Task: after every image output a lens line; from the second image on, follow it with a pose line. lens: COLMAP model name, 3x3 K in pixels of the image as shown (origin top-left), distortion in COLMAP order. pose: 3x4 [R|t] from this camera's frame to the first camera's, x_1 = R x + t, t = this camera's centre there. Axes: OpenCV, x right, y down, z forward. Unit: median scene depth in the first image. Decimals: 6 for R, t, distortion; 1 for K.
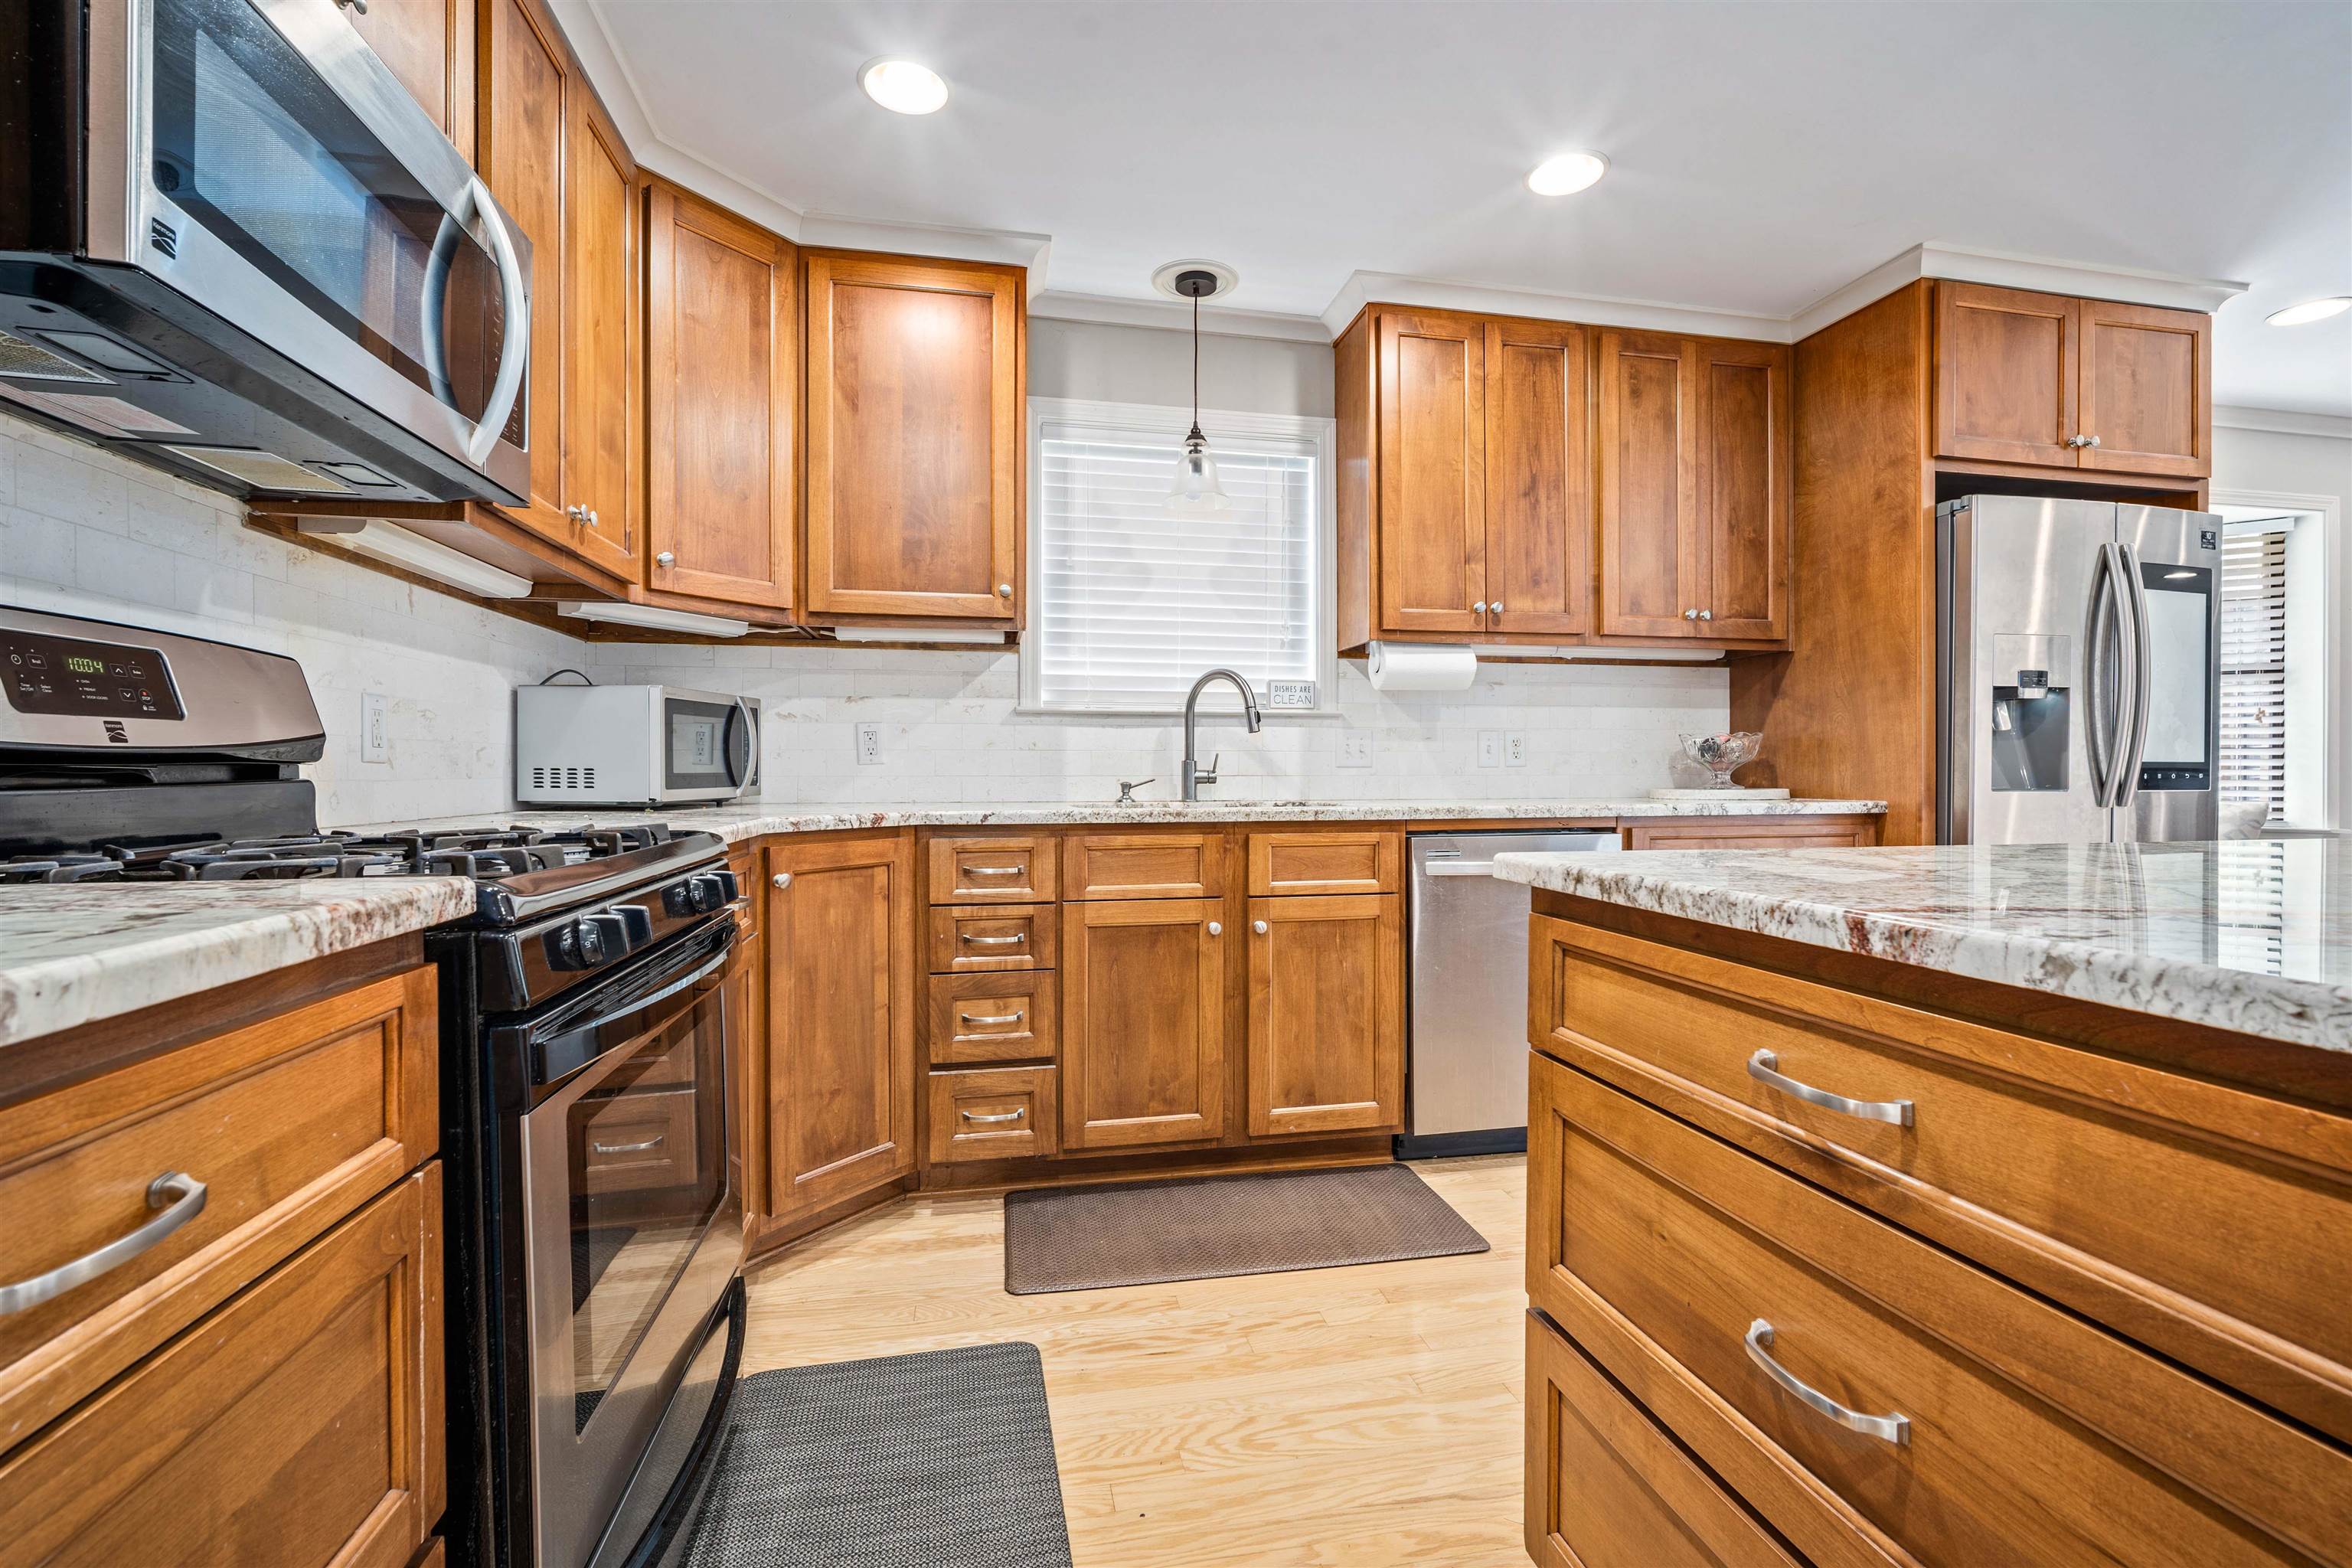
lens RADIAL K [[1025.0, 0, 1176.0], [0, 1025.0, 784.0], [0, 0, 1]] dist [-0.019959, -0.000032]
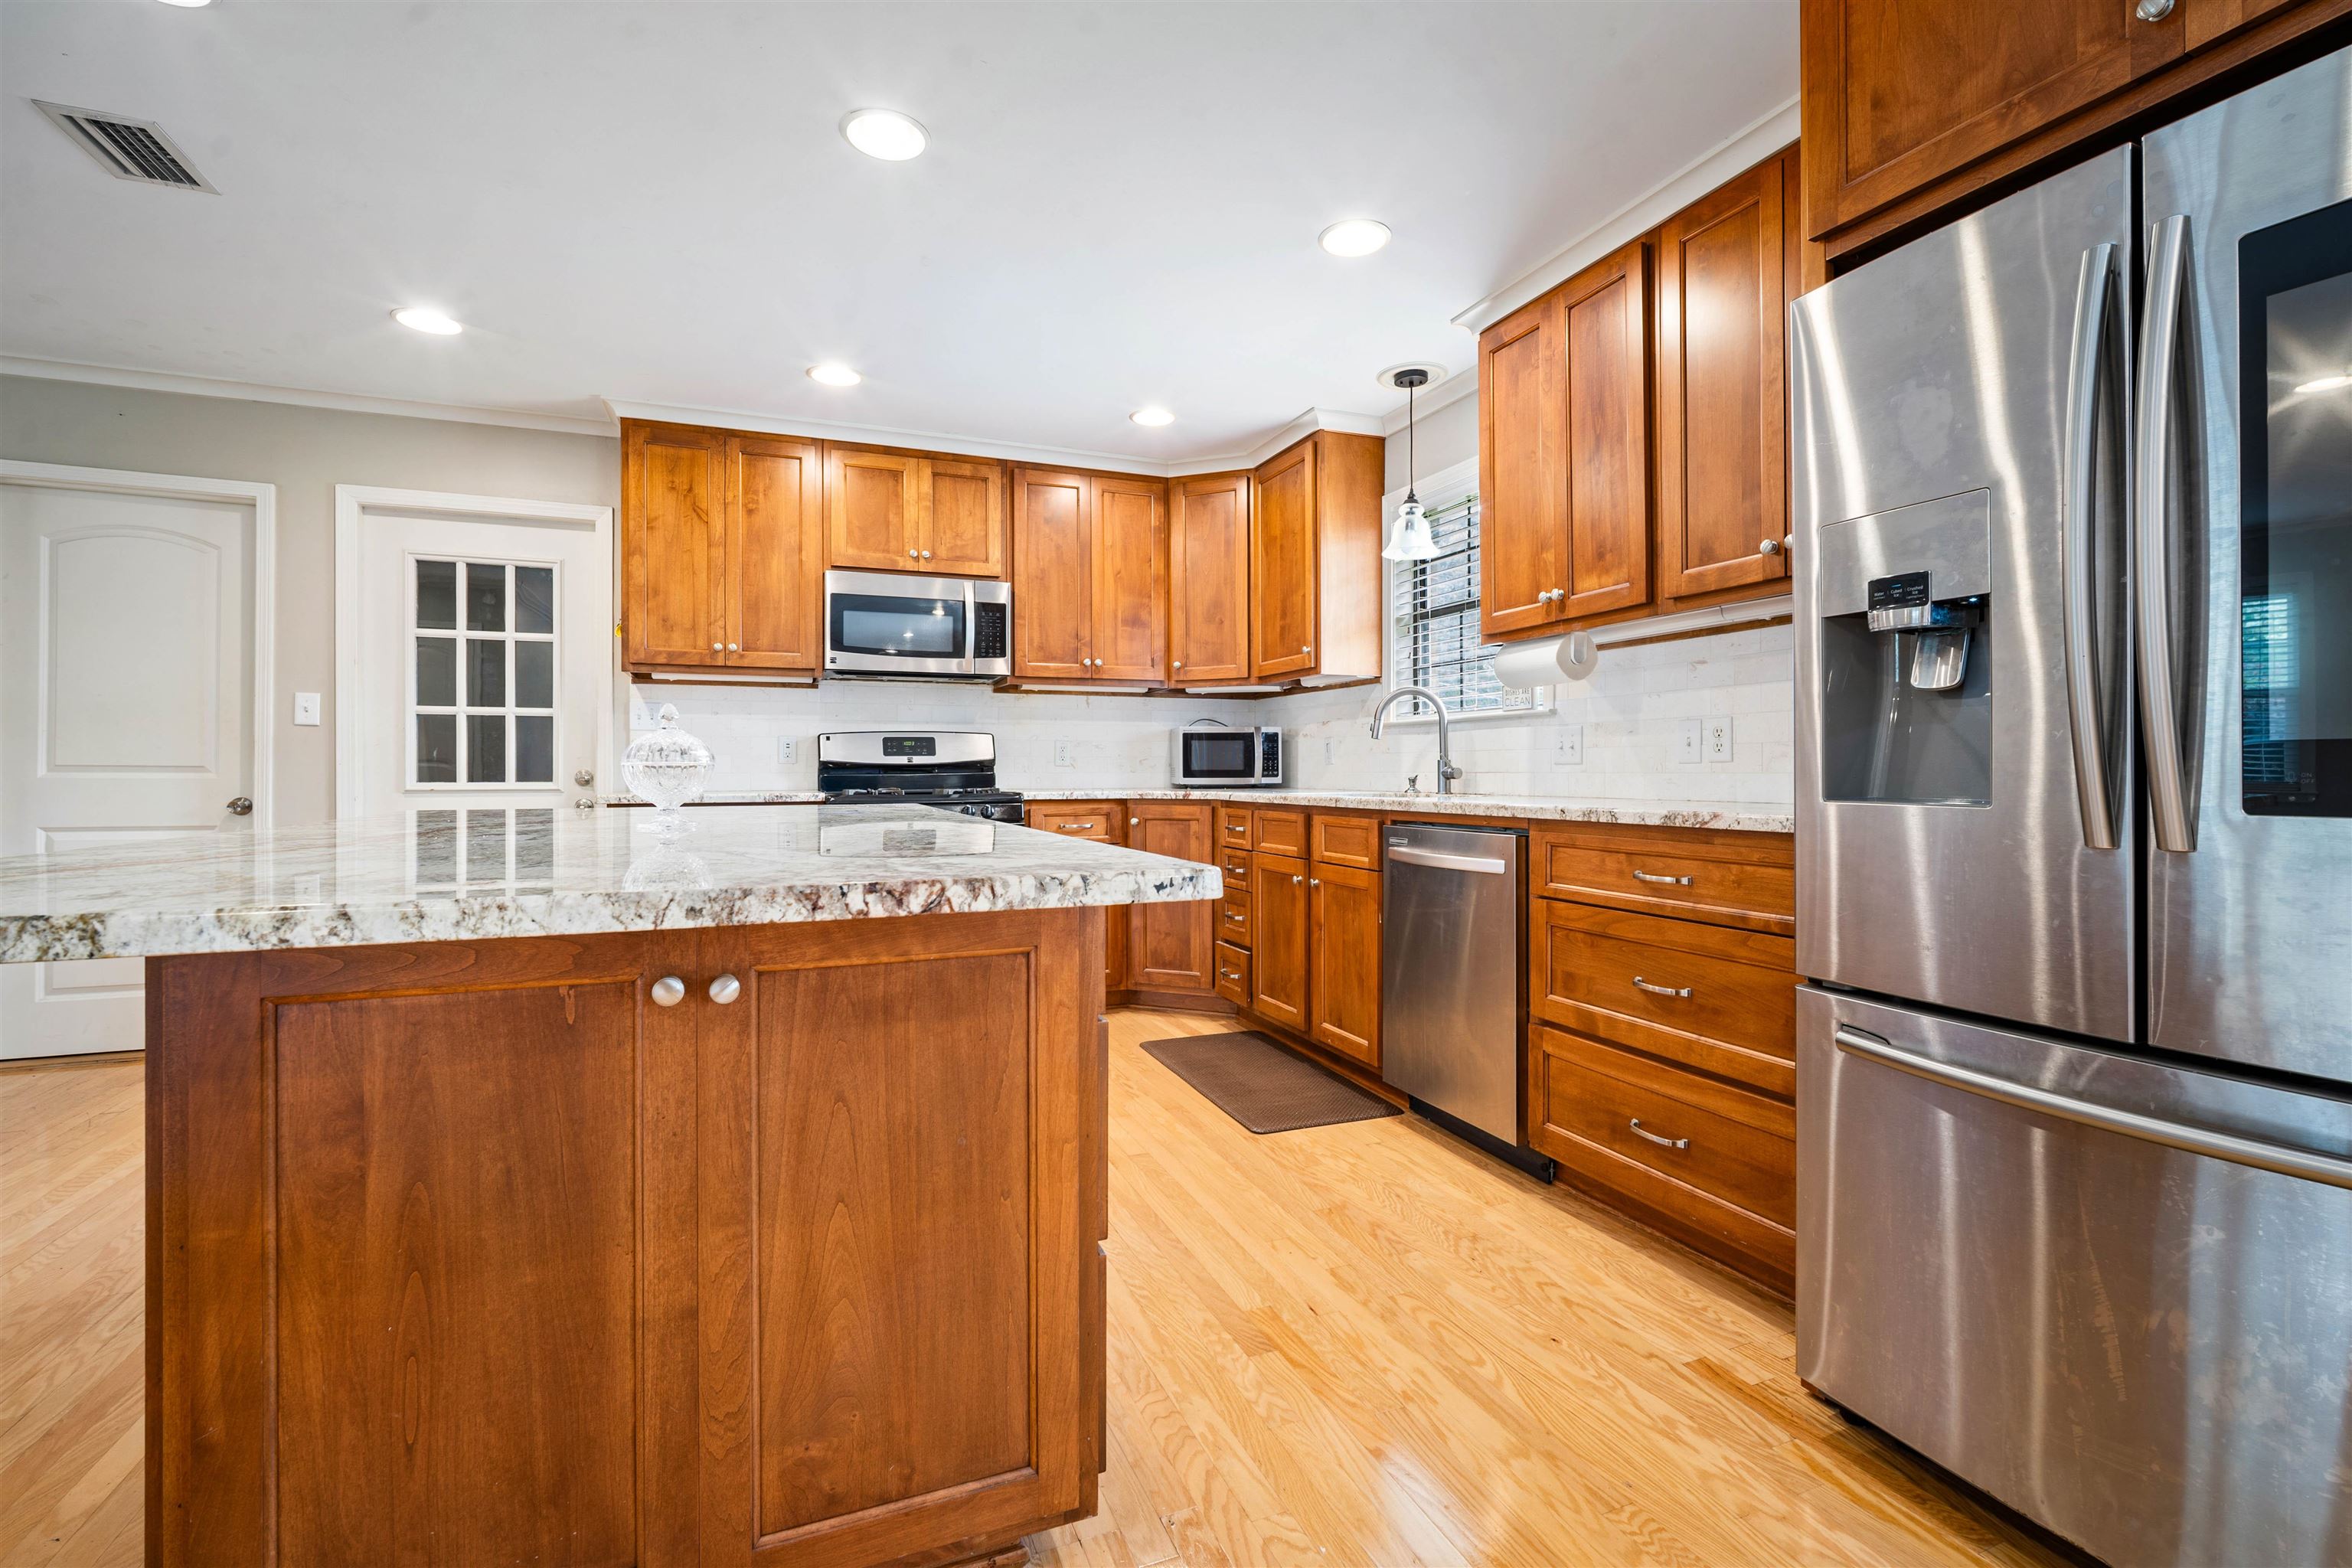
lens RADIAL K [[1018.7, 0, 1174.6], [0, 1018.7, 772.1], [0, 0, 1]] dist [-0.003217, -0.000267]
pose [[0.192615, 0.001872, -0.981273, 1.355499], [-0.009095, 0.999959, 0.000122, -0.006391], [0.981232, 0.008901, 0.192624, 0.548571]]
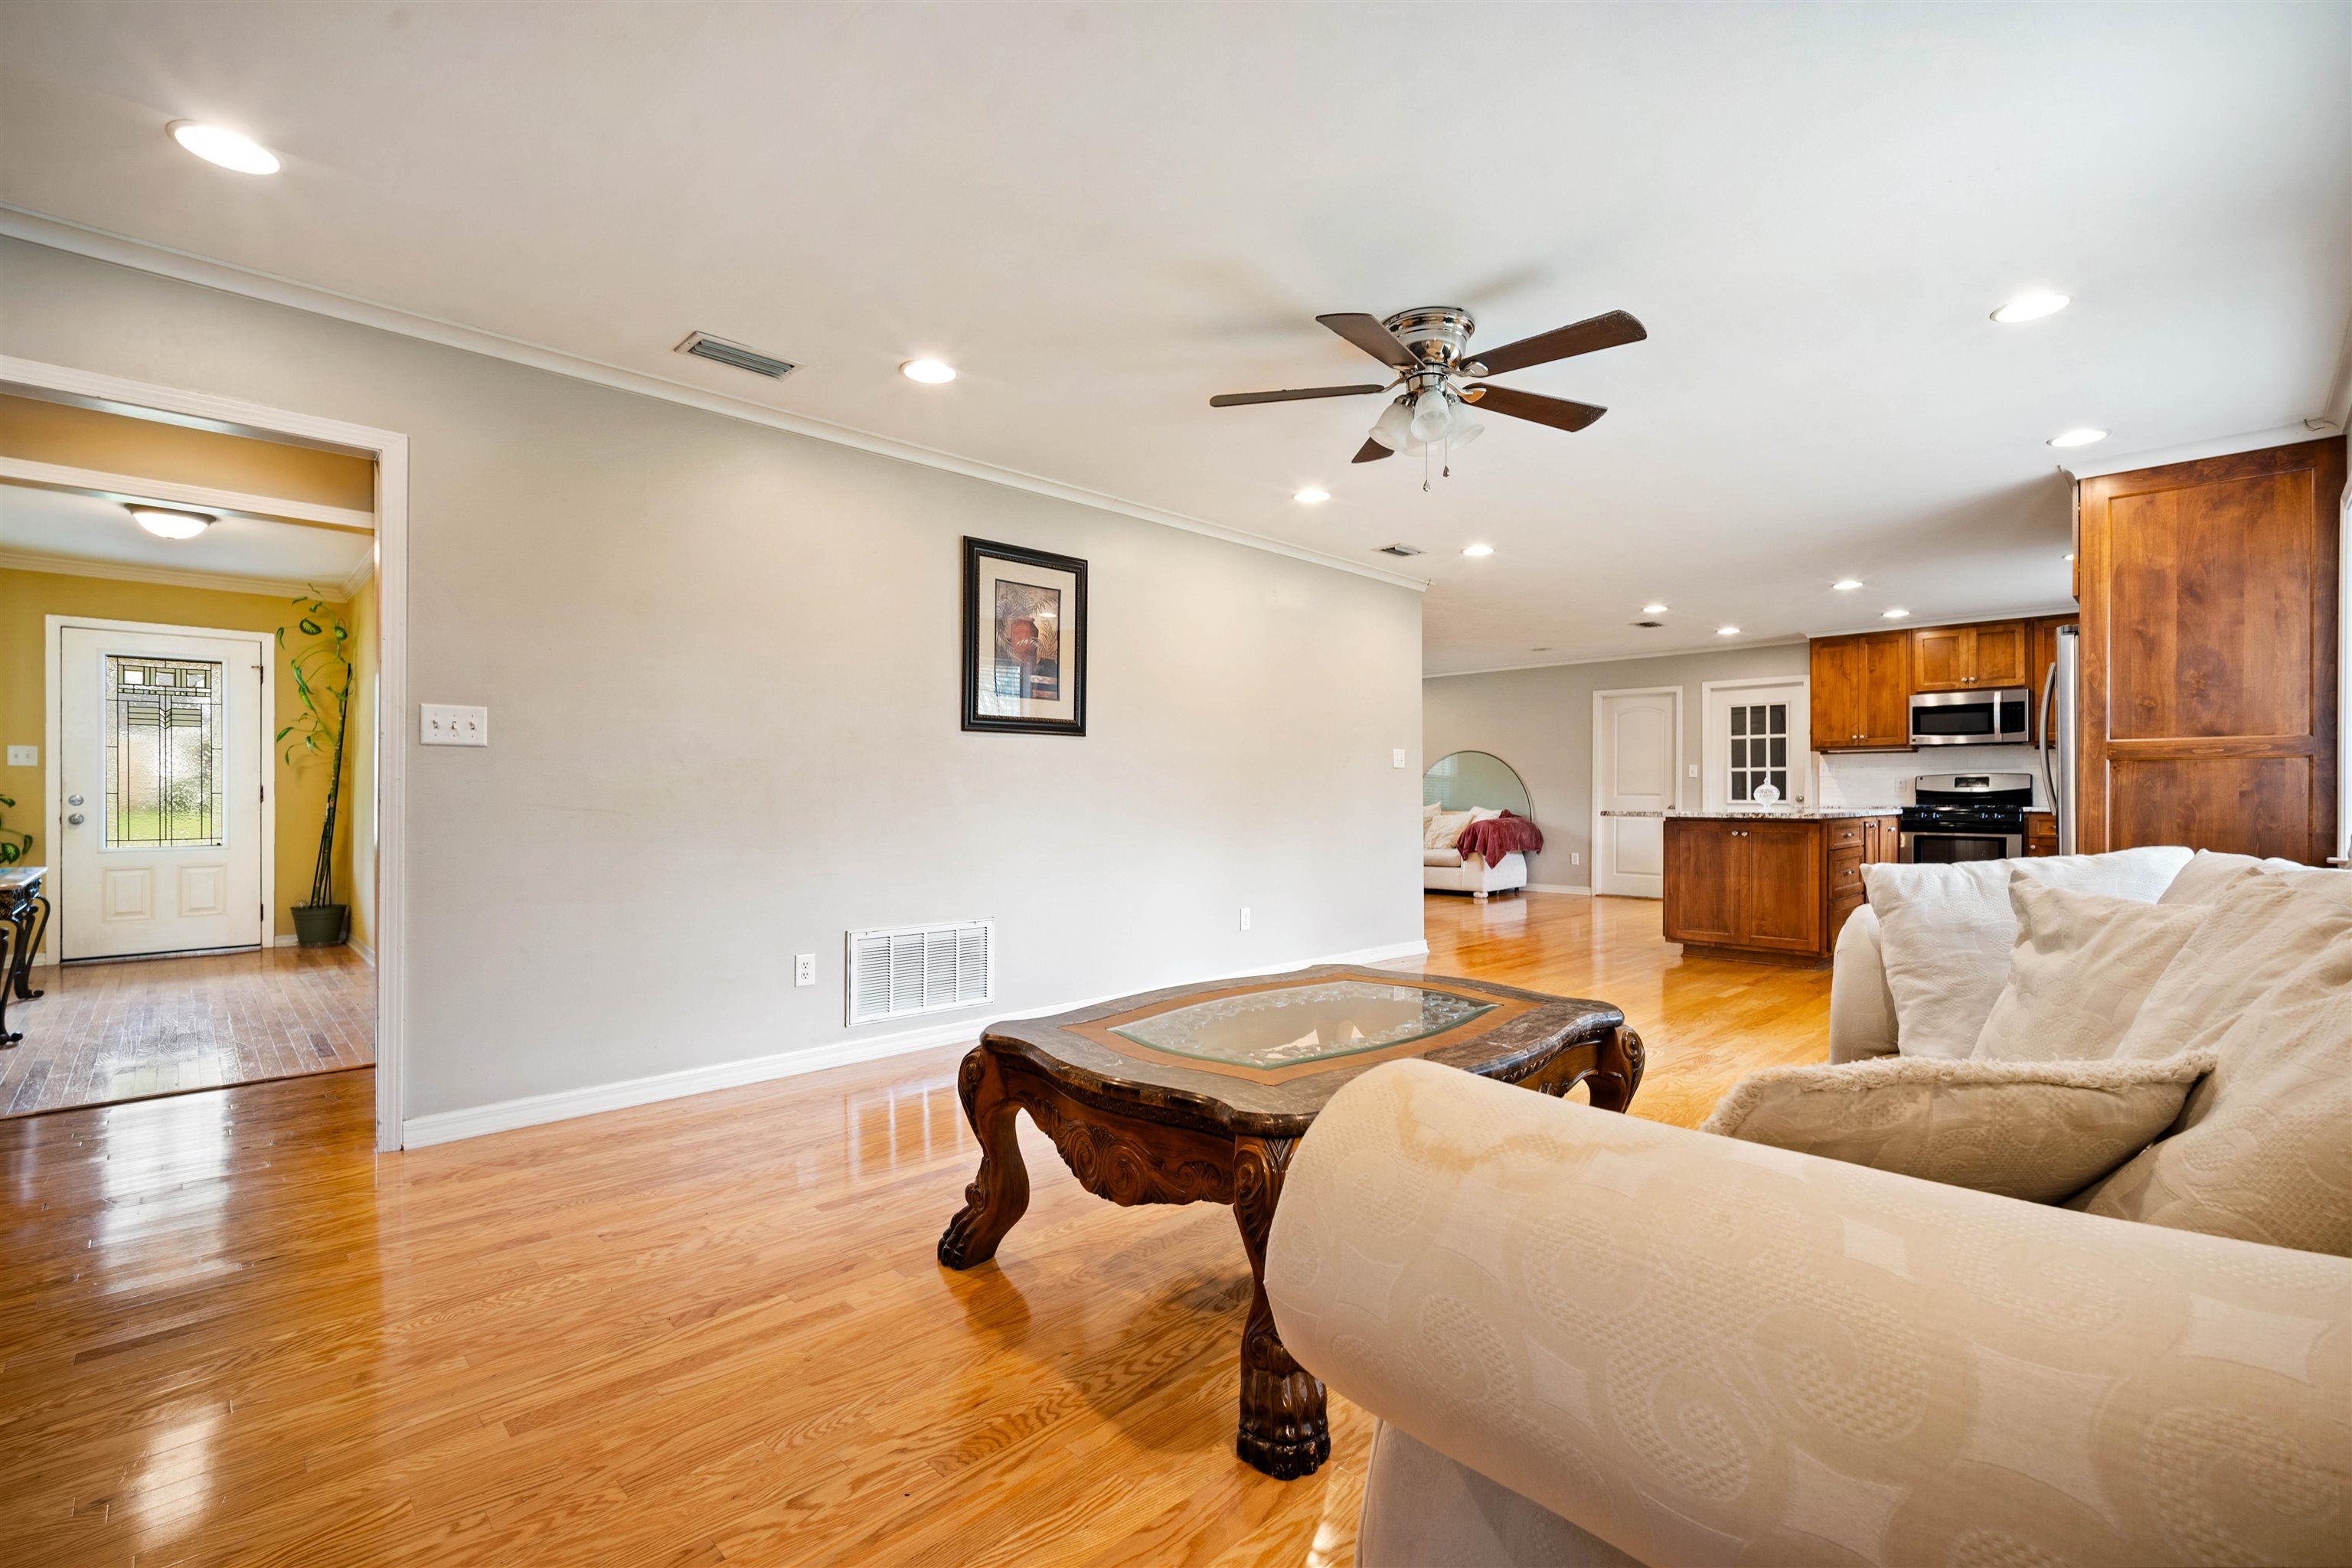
lens RADIAL K [[1044.5, 0, 1187.4], [0, 1044.5, 790.7], [0, 0, 1]] dist [-0.002161, 0.000857]
pose [[-0.829881, -0.000920, -0.557940, 3.418761], [-0.004062, 0.999982, 0.004392, -0.023607], [0.557926, 0.005911, -0.829869, 1.785606]]
